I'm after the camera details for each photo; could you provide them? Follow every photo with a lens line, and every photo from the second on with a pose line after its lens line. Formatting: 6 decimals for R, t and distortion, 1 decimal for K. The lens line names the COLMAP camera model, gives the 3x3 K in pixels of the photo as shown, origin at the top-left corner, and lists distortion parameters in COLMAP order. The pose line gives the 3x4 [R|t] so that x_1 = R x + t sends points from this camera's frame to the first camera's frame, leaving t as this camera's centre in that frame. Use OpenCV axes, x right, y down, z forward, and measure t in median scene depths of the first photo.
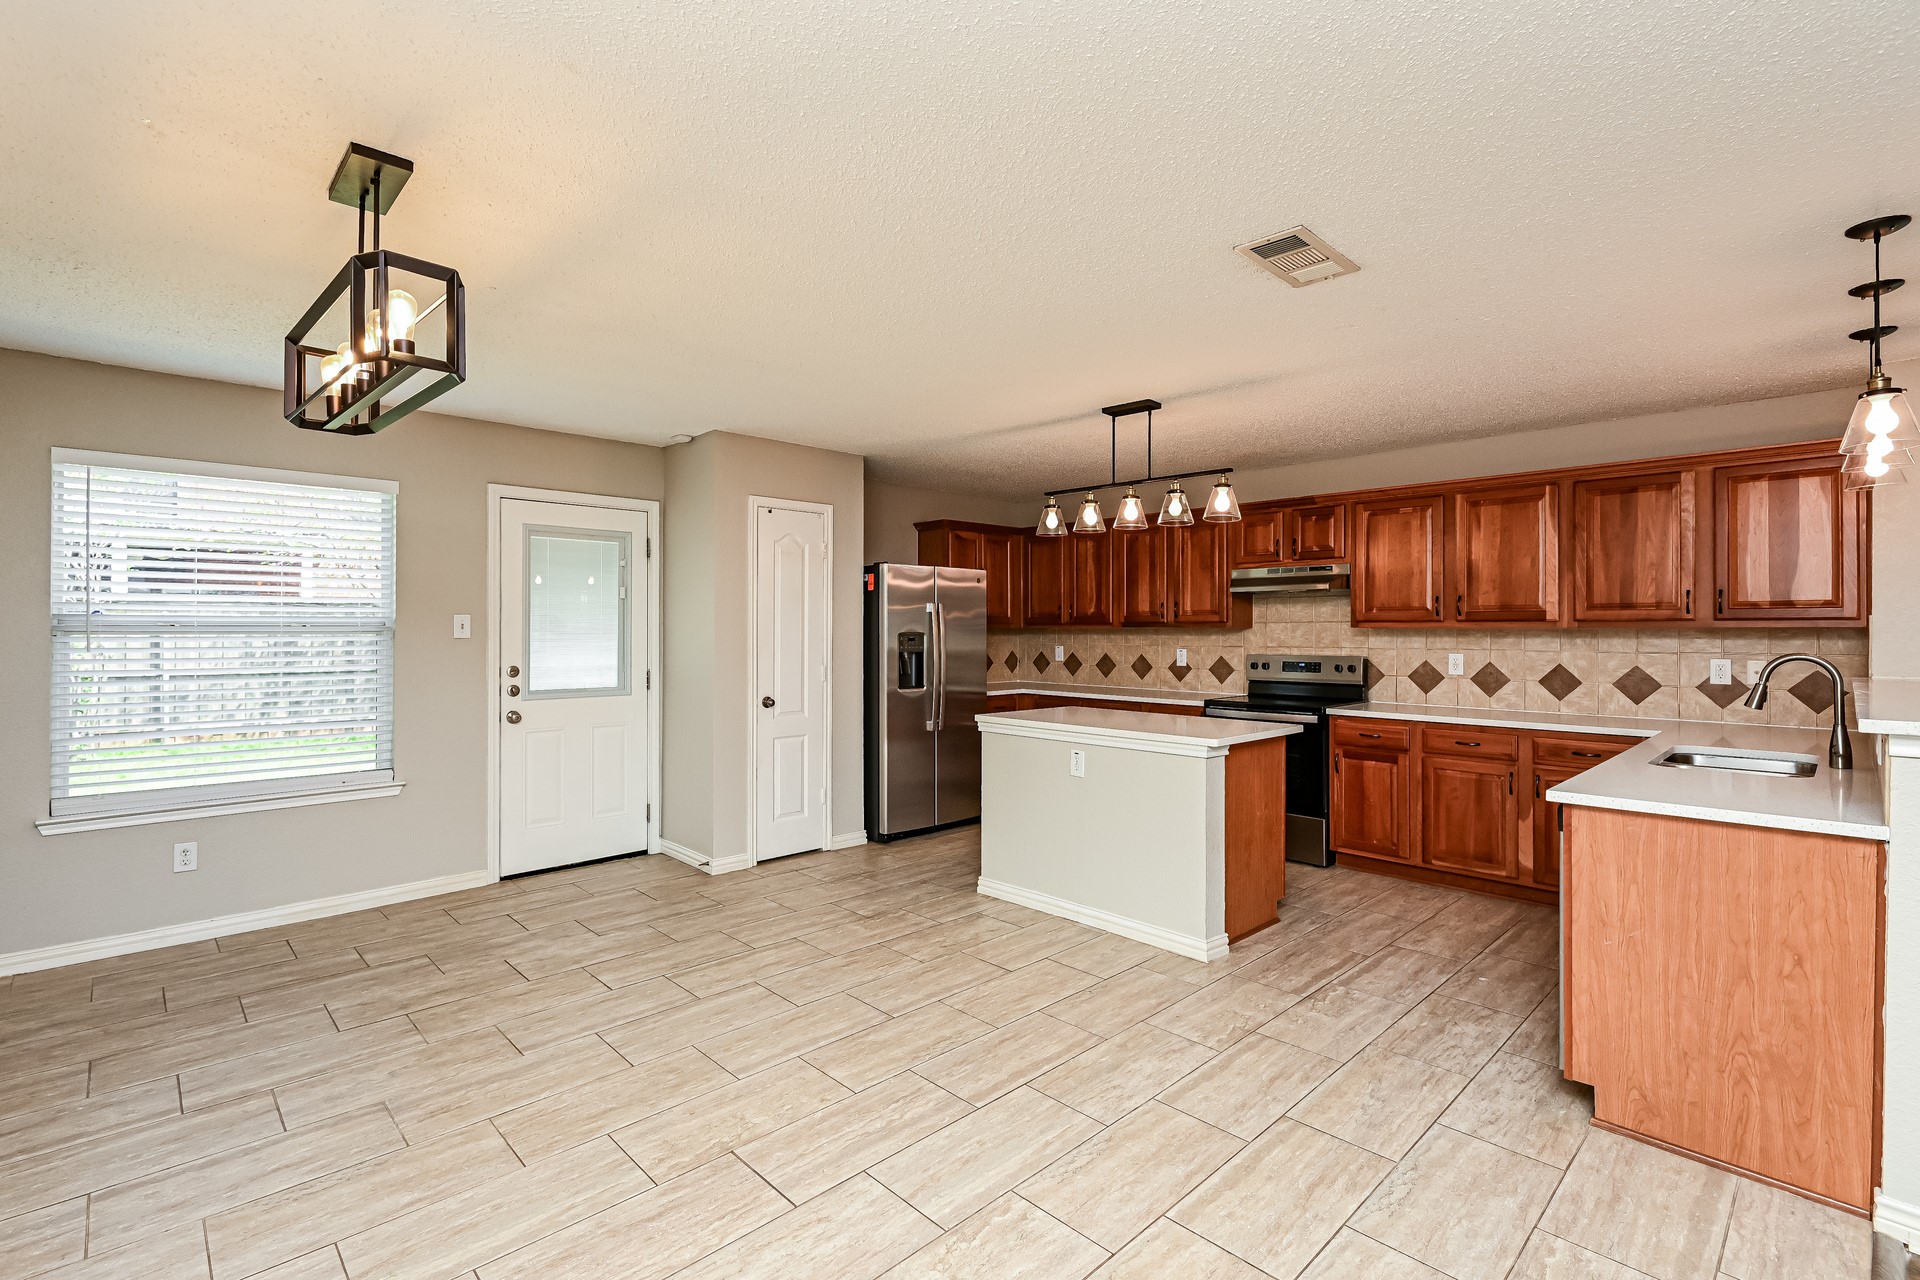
lens RADIAL K [[872.2, 0, 956.2], [0, 872.2, 634.8], [0, 0, 1]] dist [0.005804, -0.001281]
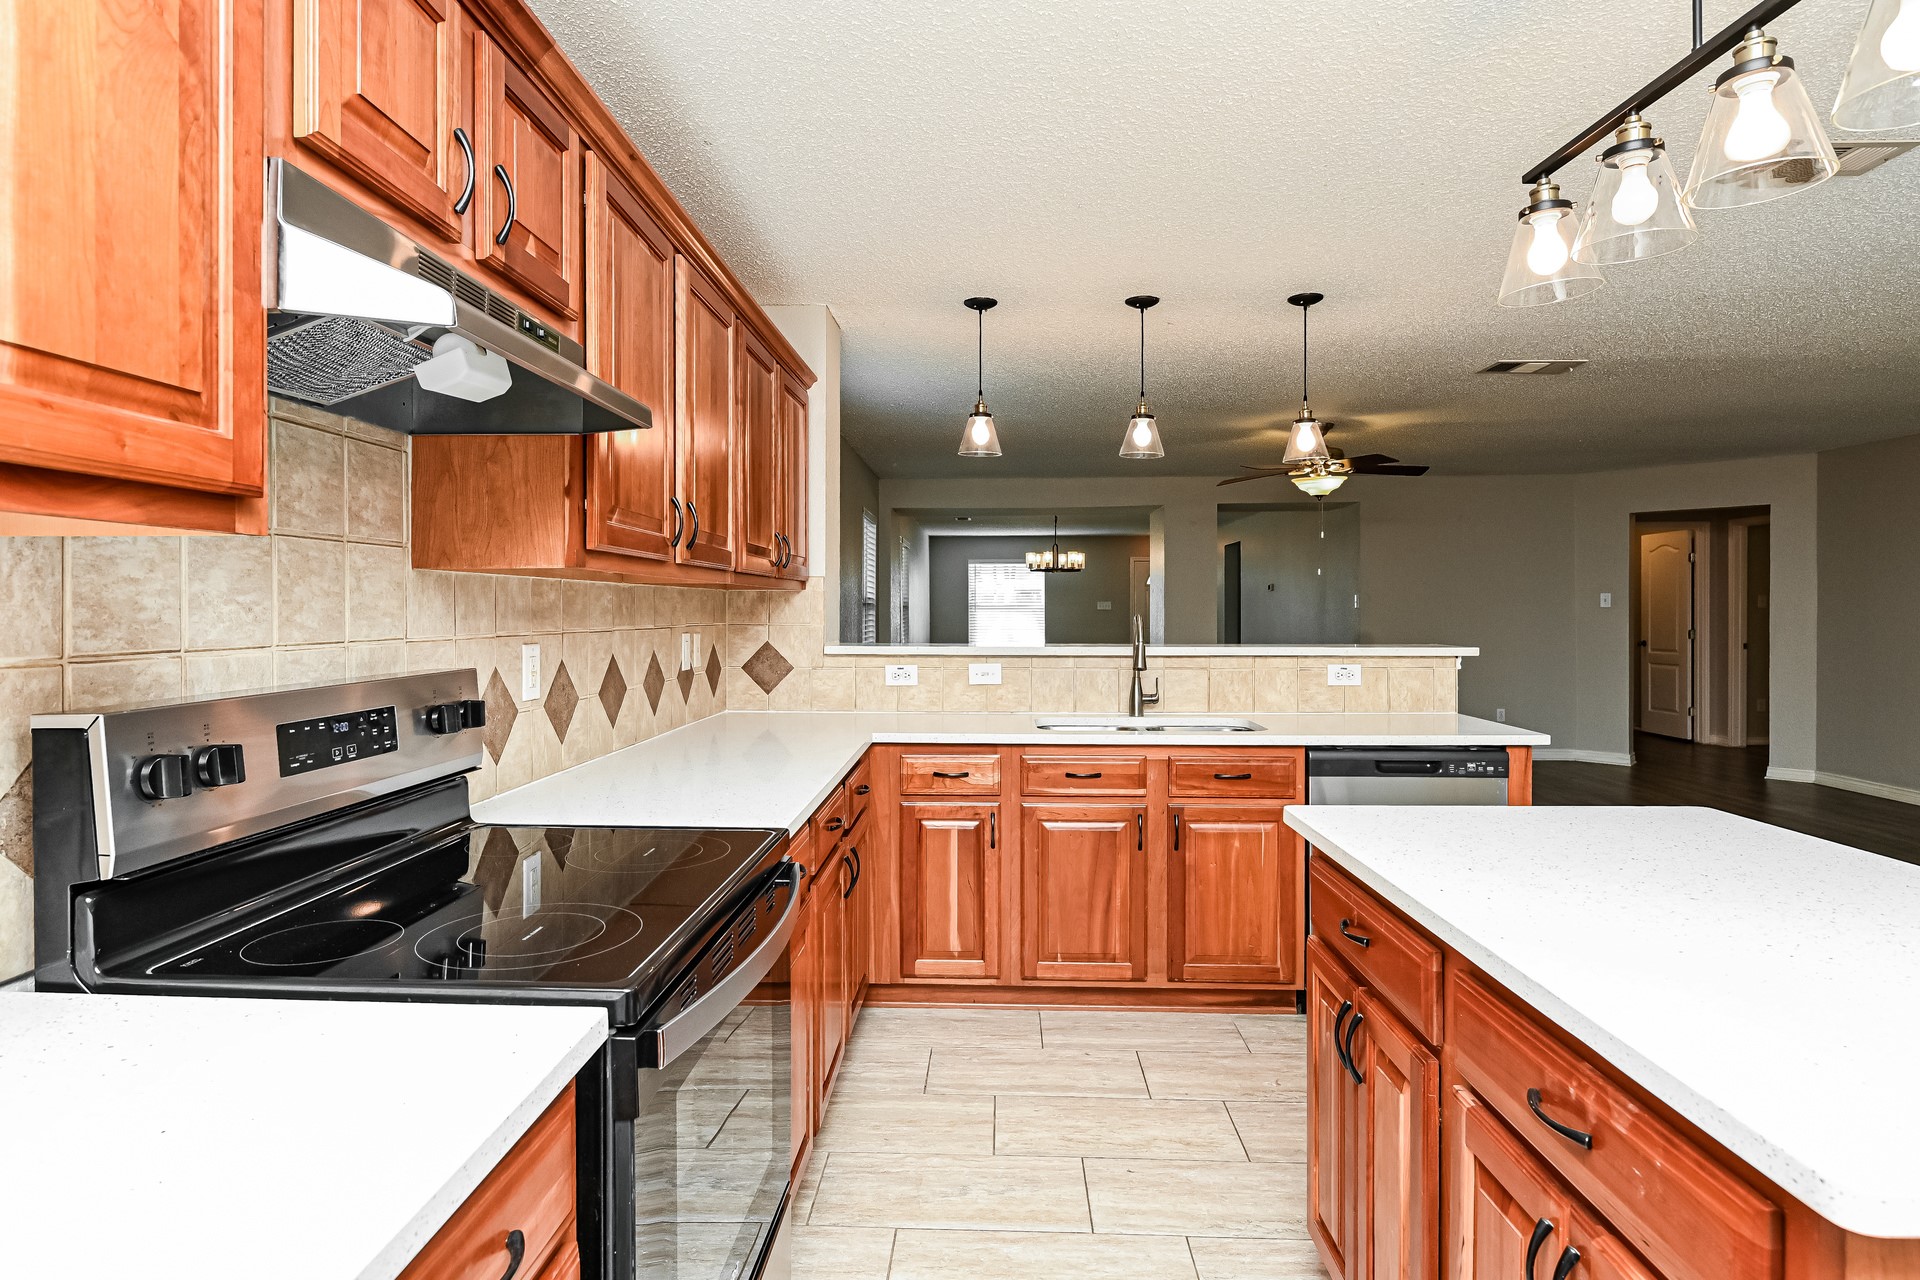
lens RADIAL K [[1042.7, 0, 957.9], [0, 1042.7, 613.0], [0, 0, 1]] dist [-0.002263, -0.000395]
pose [[-0.692673, -0.001383, 0.721250, 0.125496], [0.005324, 0.999961, 0.007031, 0.006591], [-0.721232, 0.008709, -0.692639, 1.270601]]
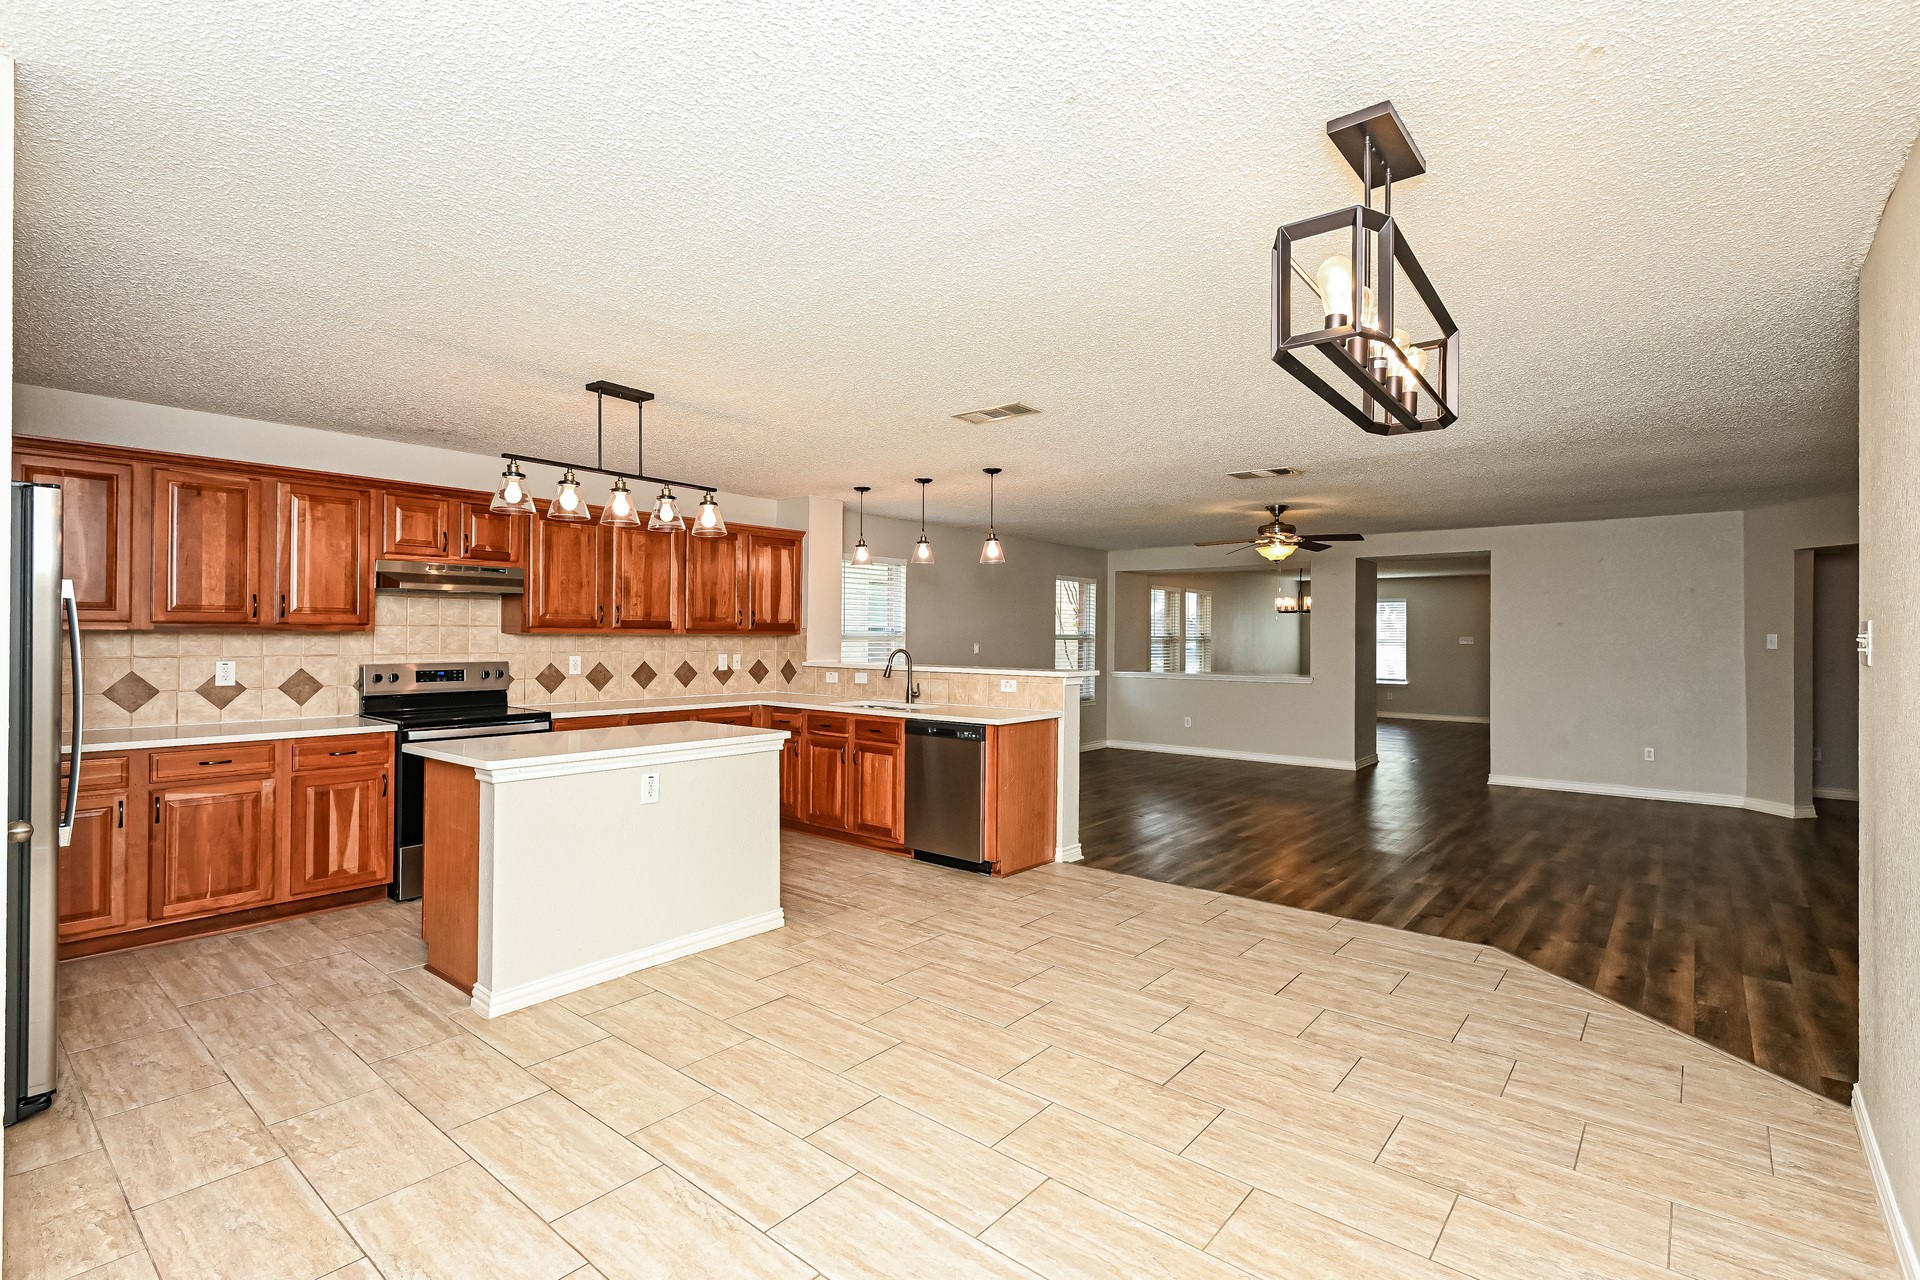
lens RADIAL K [[889.3, 0, 966.6], [0, 889.3, 630.9], [0, 0, 1]] dist [0.002947, 0.000219]
pose [[-0.120886, 0.004465, 0.992656, -0.687411], [-0.001137, 0.999989, -0.004636, -0.006502], [-0.992666, -0.001689, -0.120880, 0.683717]]
